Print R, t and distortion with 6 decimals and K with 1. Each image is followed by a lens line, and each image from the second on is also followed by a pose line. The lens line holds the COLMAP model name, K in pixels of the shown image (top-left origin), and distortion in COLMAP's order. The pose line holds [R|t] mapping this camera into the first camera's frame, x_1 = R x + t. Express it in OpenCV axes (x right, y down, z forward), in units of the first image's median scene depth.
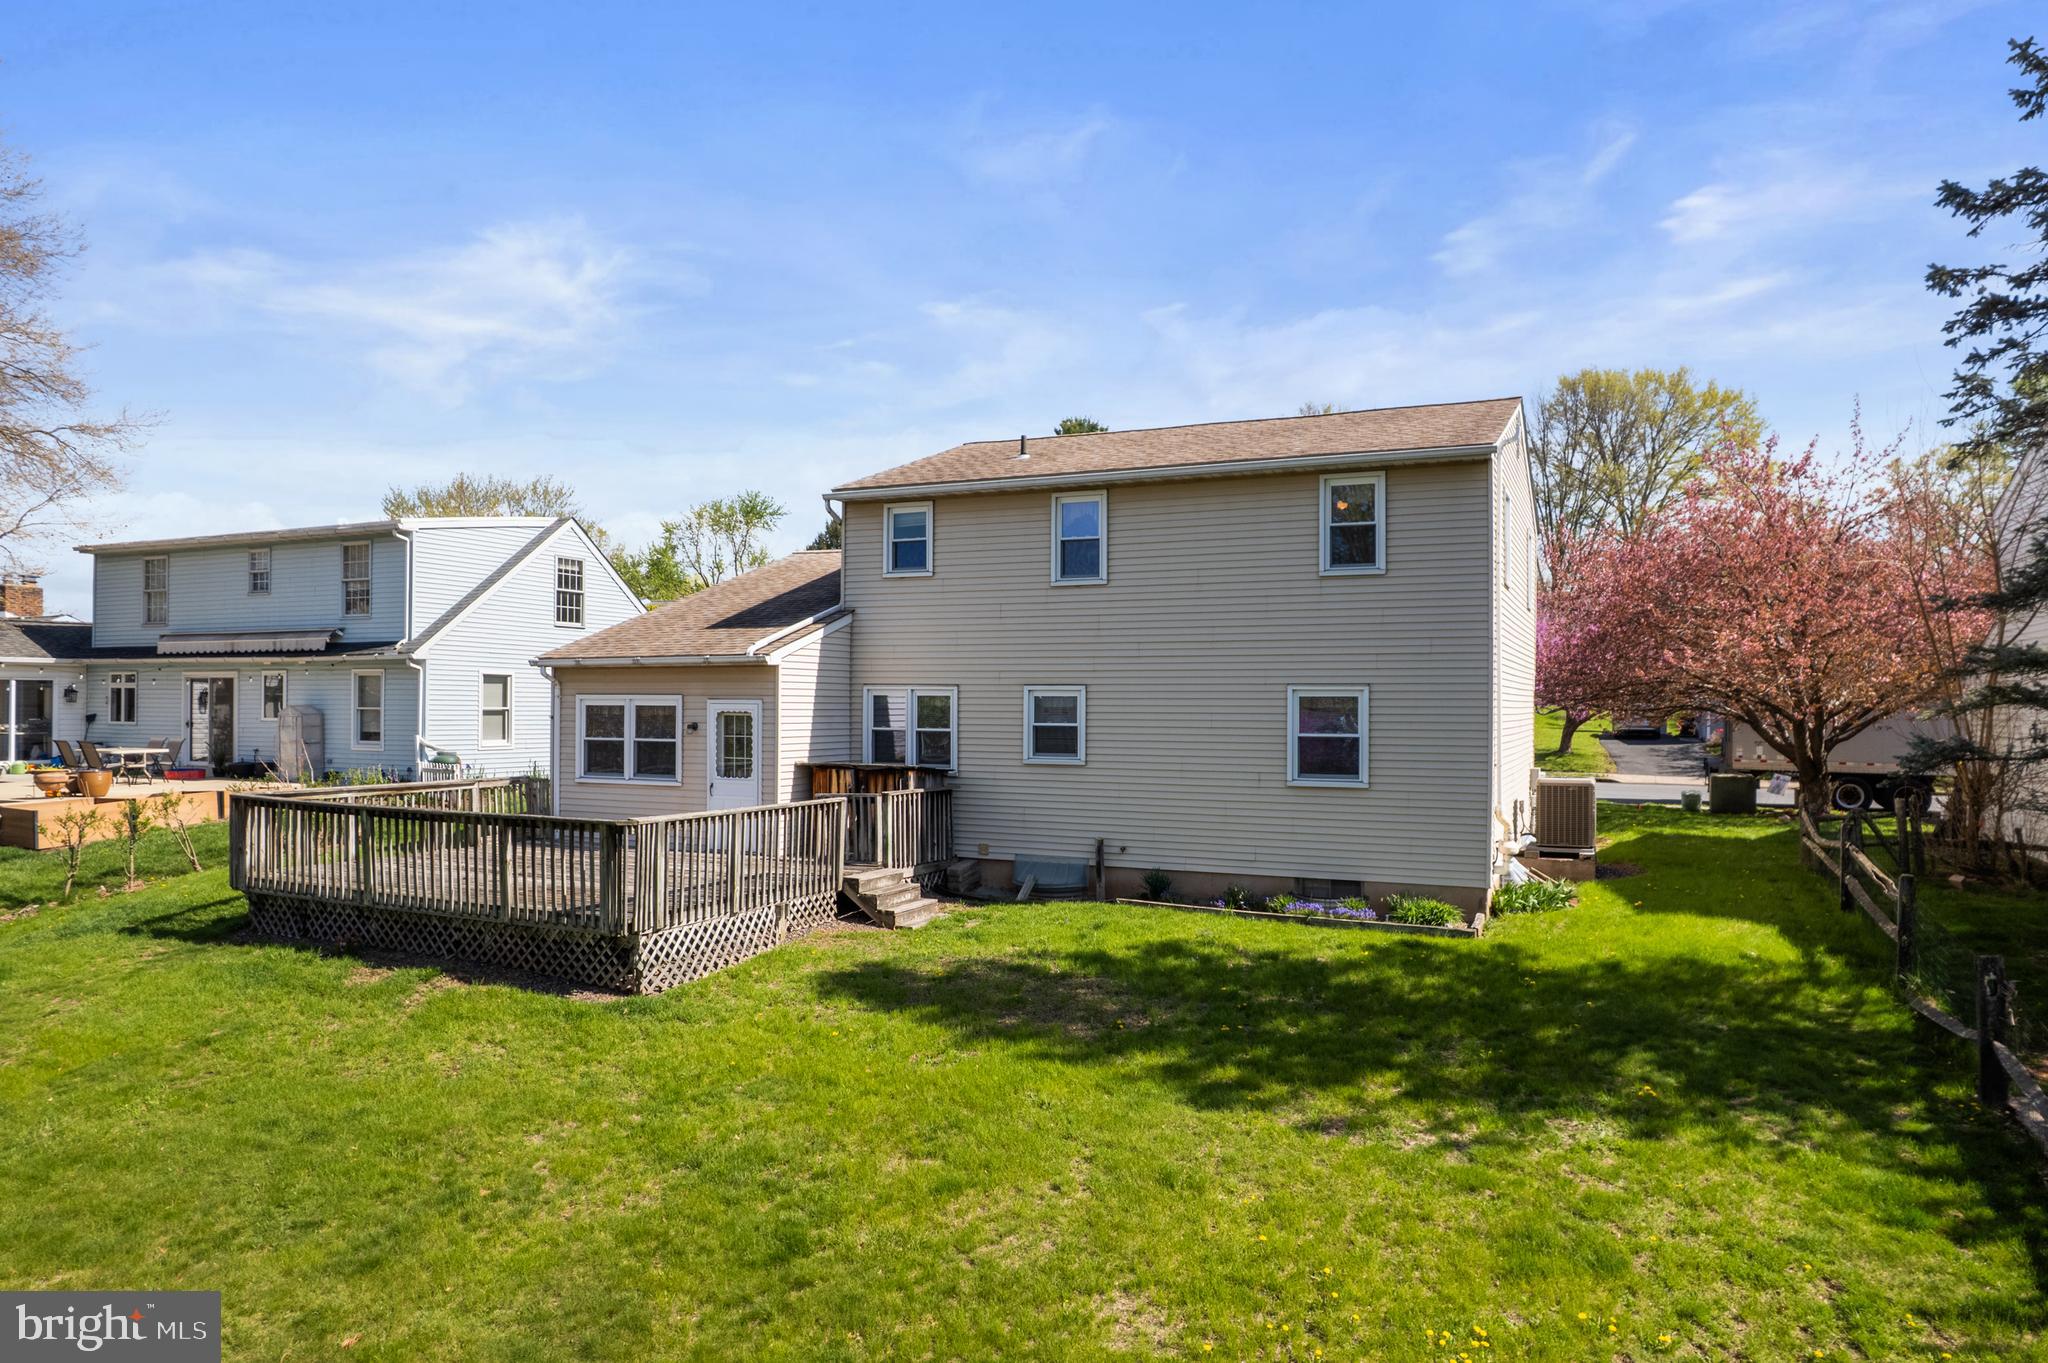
lens RADIAL K [[1313.4, 0, 1024.0], [0, 1313.4, 681.5], [0, 0, 1]] dist [-0.076871, 0.065416]
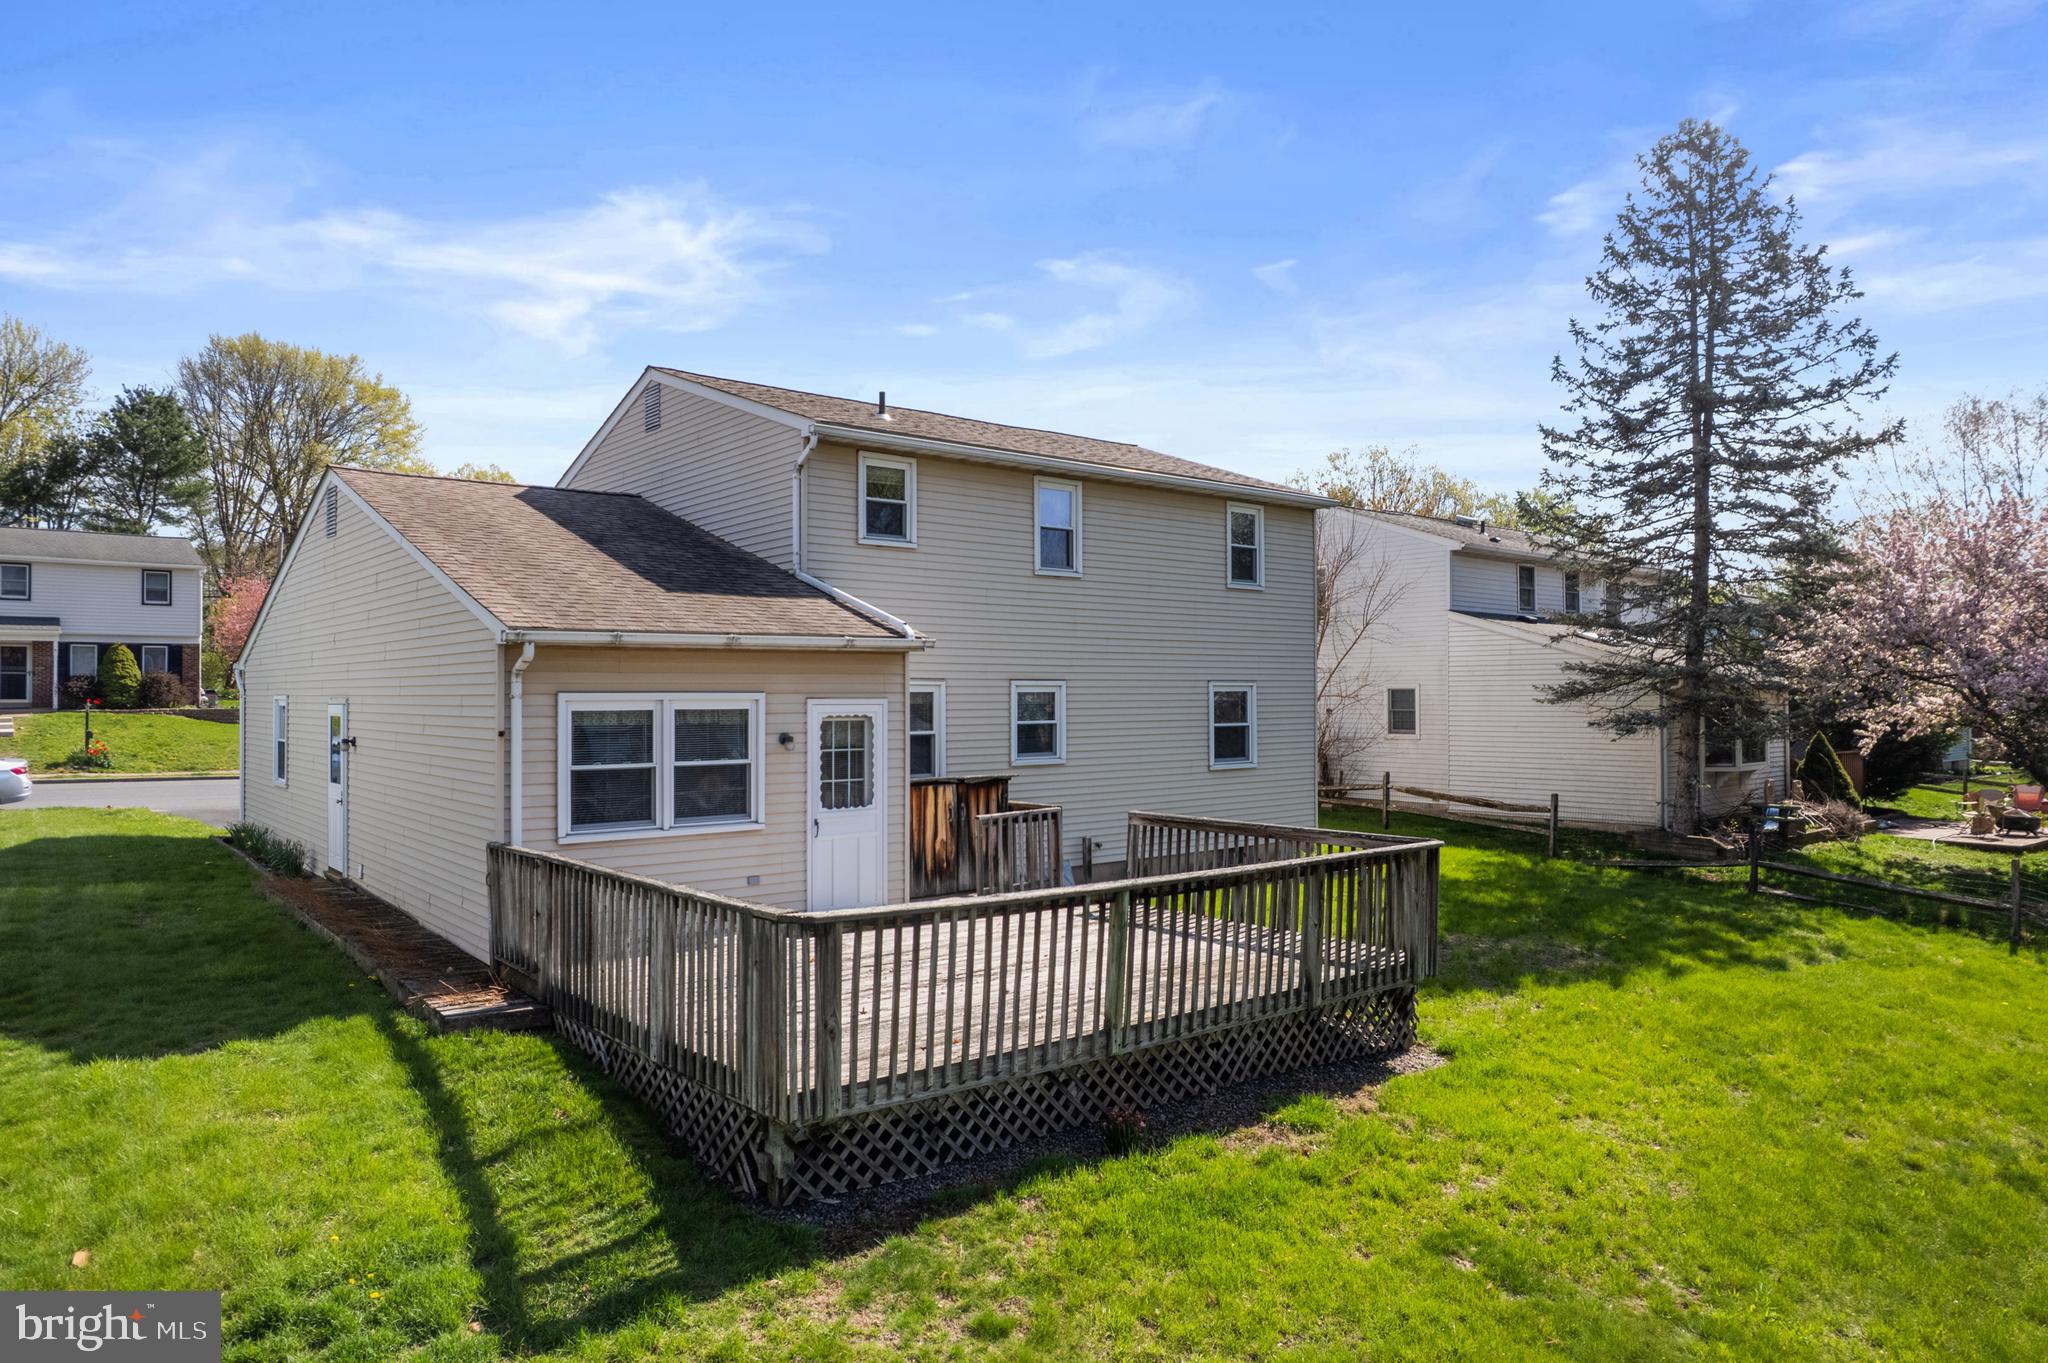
lens RADIAL K [[1313.4, 0, 1024.0], [0, 1313.4, 681.5], [0, 0, 1]] dist [-0.076871, 0.065416]
pose [[0.450806, 0.000886, 0.892622, -0.814610], [-0.013629, 0.999890, 0.005891, -0.001622], [-0.892518, -0.014821, 0.450768, 0.584032]]
